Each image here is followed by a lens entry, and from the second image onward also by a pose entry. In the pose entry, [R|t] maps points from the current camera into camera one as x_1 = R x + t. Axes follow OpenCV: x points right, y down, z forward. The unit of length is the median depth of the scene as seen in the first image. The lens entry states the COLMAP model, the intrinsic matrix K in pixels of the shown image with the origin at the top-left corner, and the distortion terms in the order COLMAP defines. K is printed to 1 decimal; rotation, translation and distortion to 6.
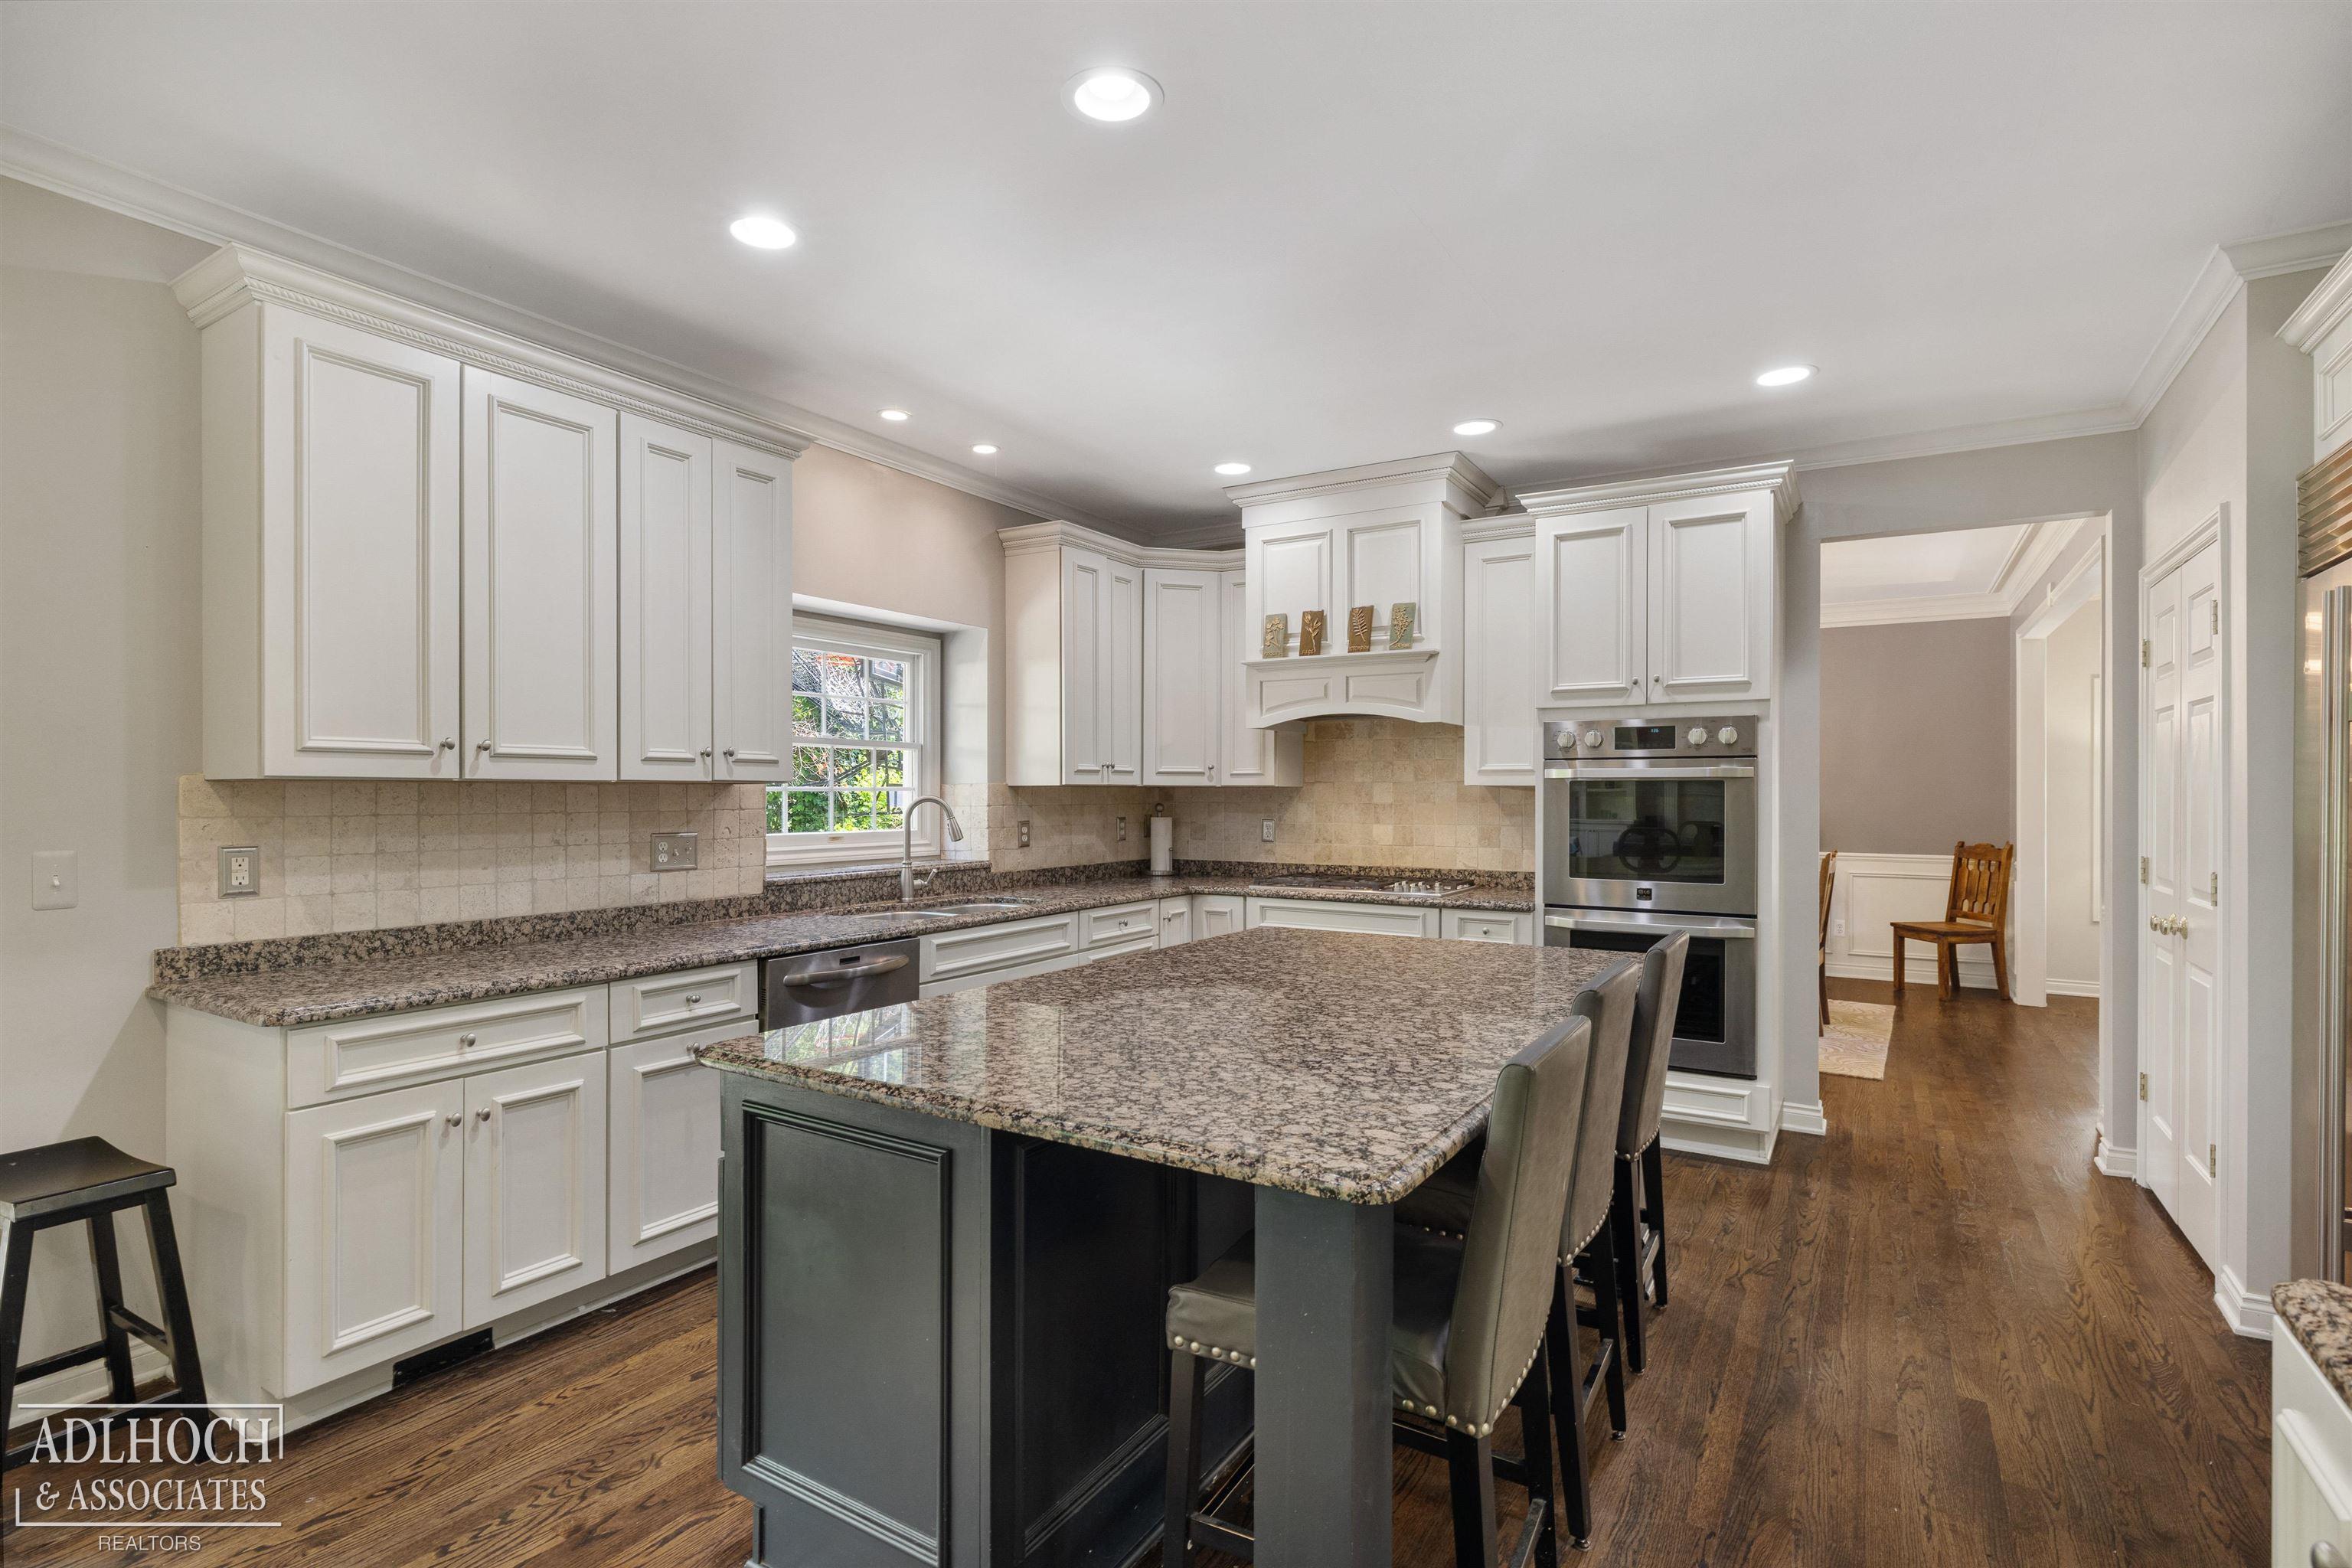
lens RADIAL K [[1138.1, 0, 1221.0], [0, 1138.1, 780.2], [0, 0, 1]] dist [0.002627, -0.000033]
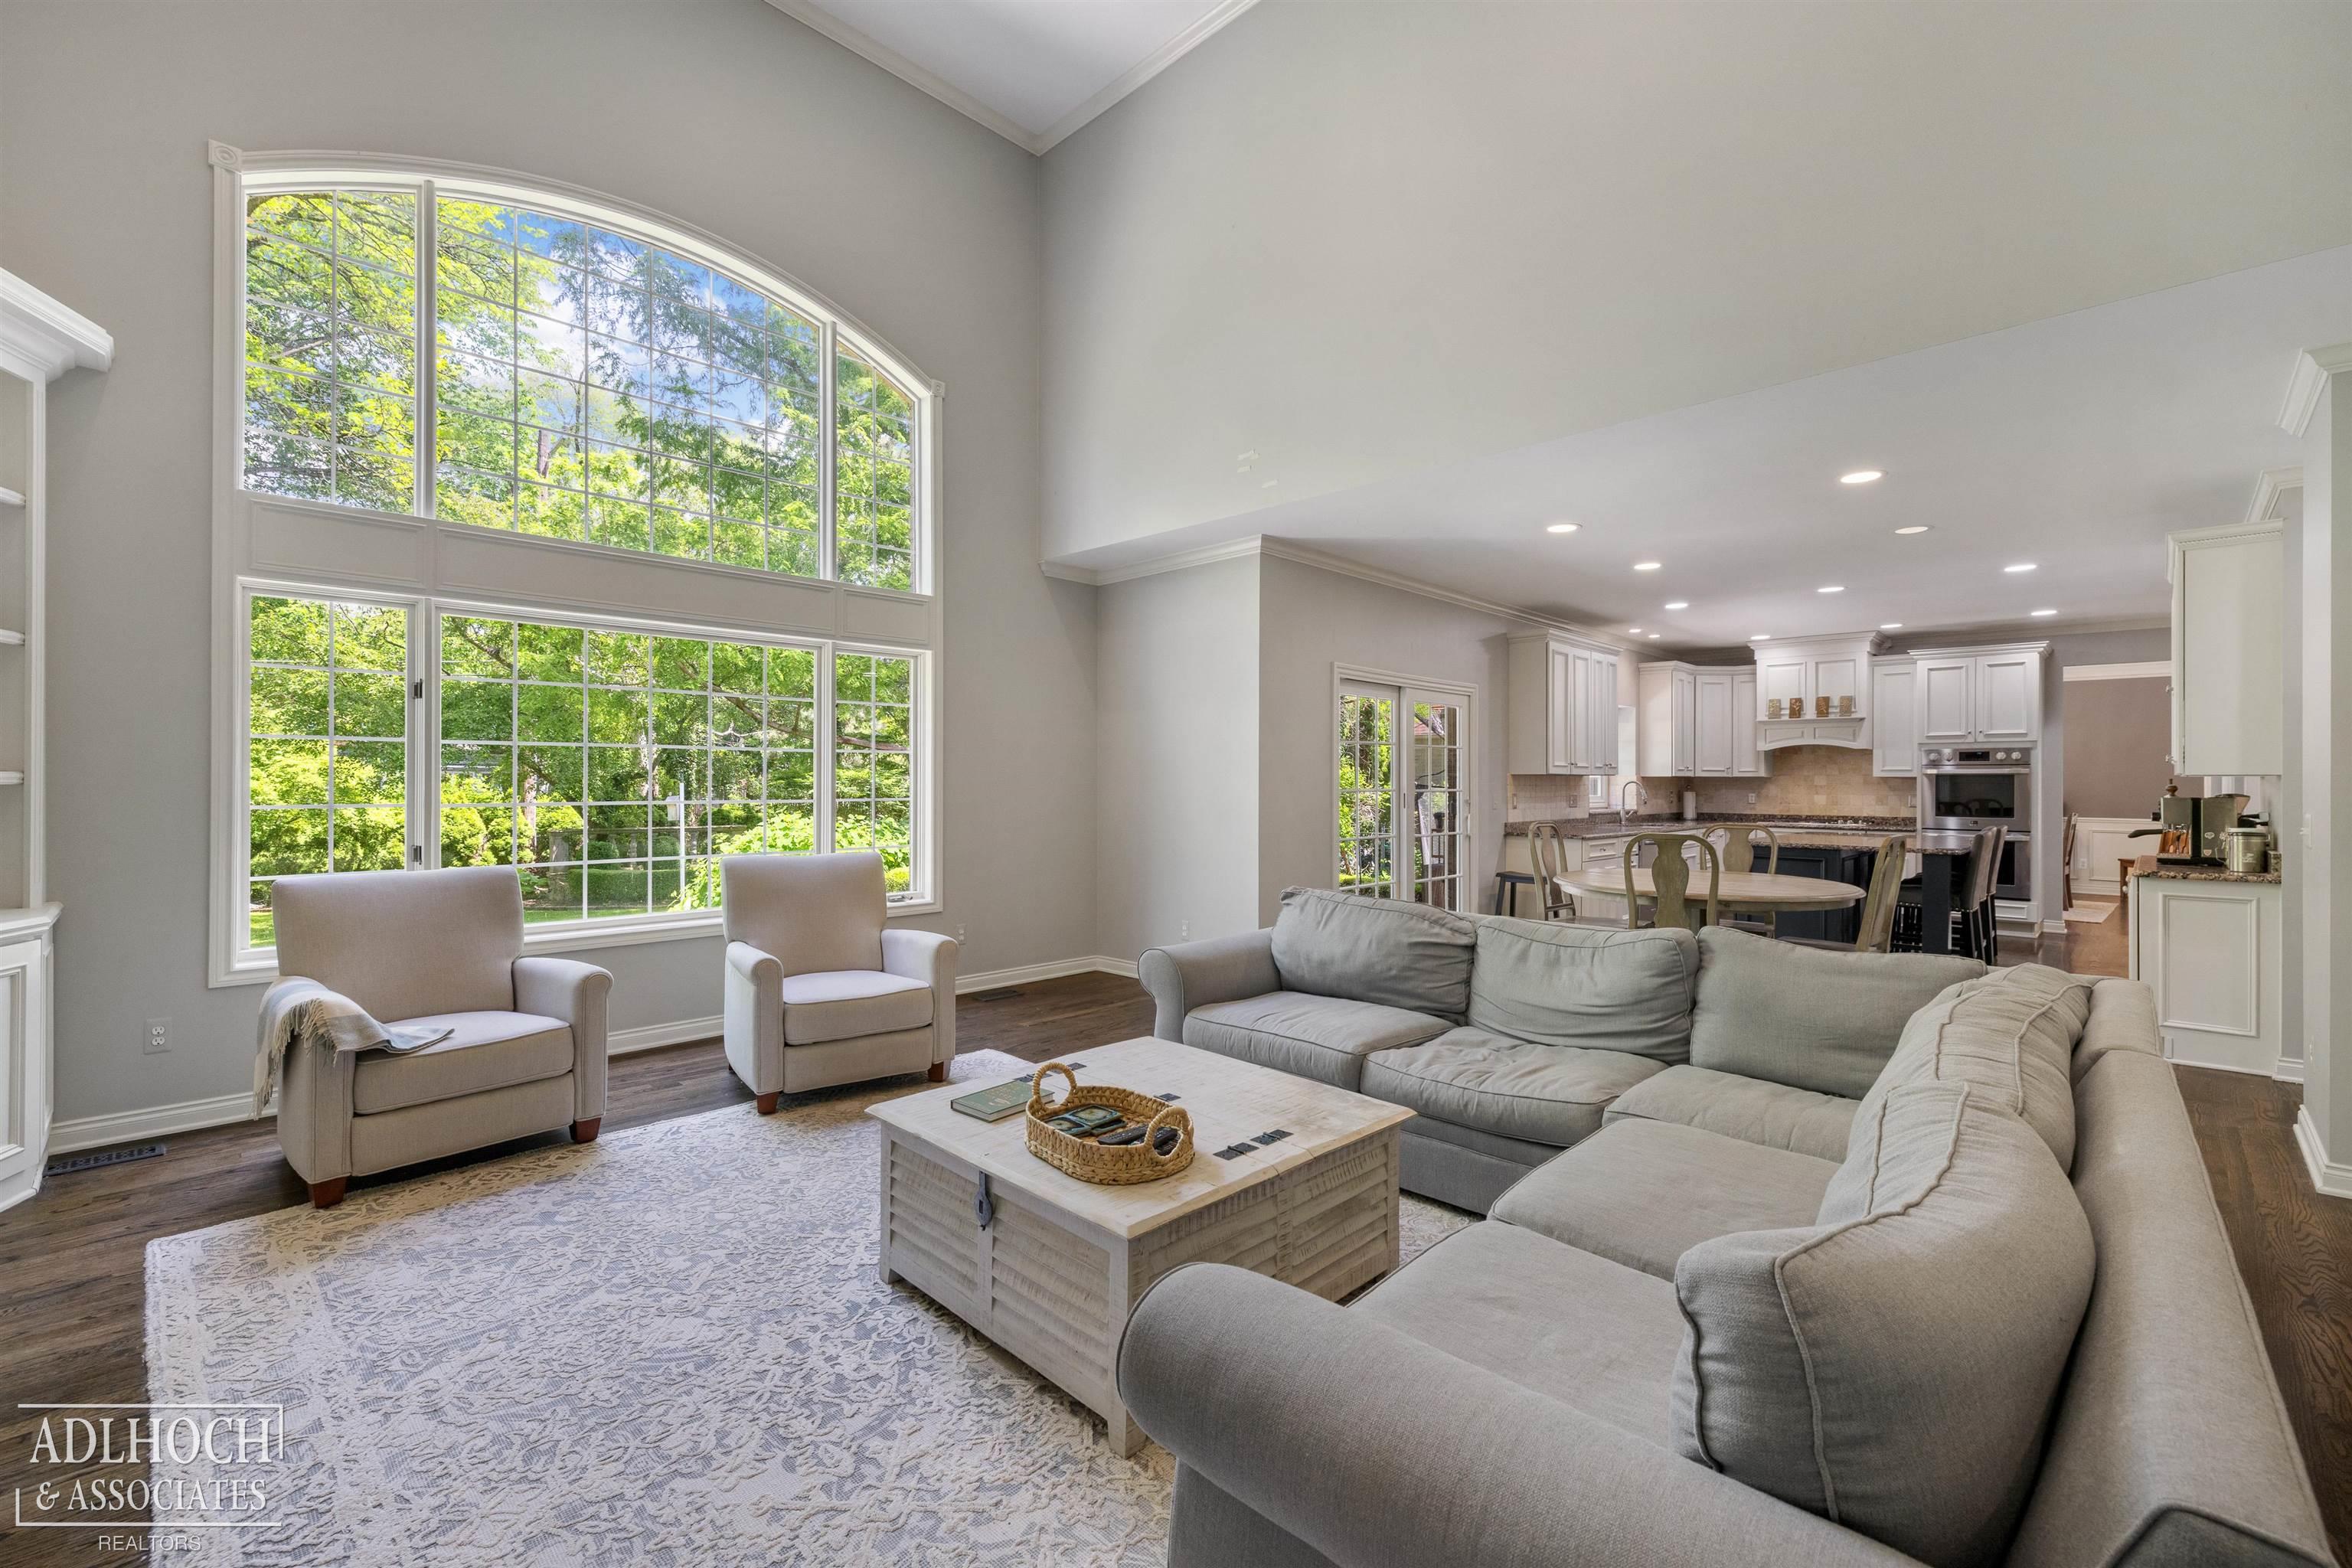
lens RADIAL K [[1008.0, 0, 1199.9], [0, 1008.0, 777.0], [0, 0, 1]] dist [-0.001819, 0.000985]
pose [[0.971640, 0.001552, -0.236461, -0.584977], [0.000033, 0.999978, 0.006700, -0.007975], [0.236466, -0.006518, 0.971618, -1.184286]]
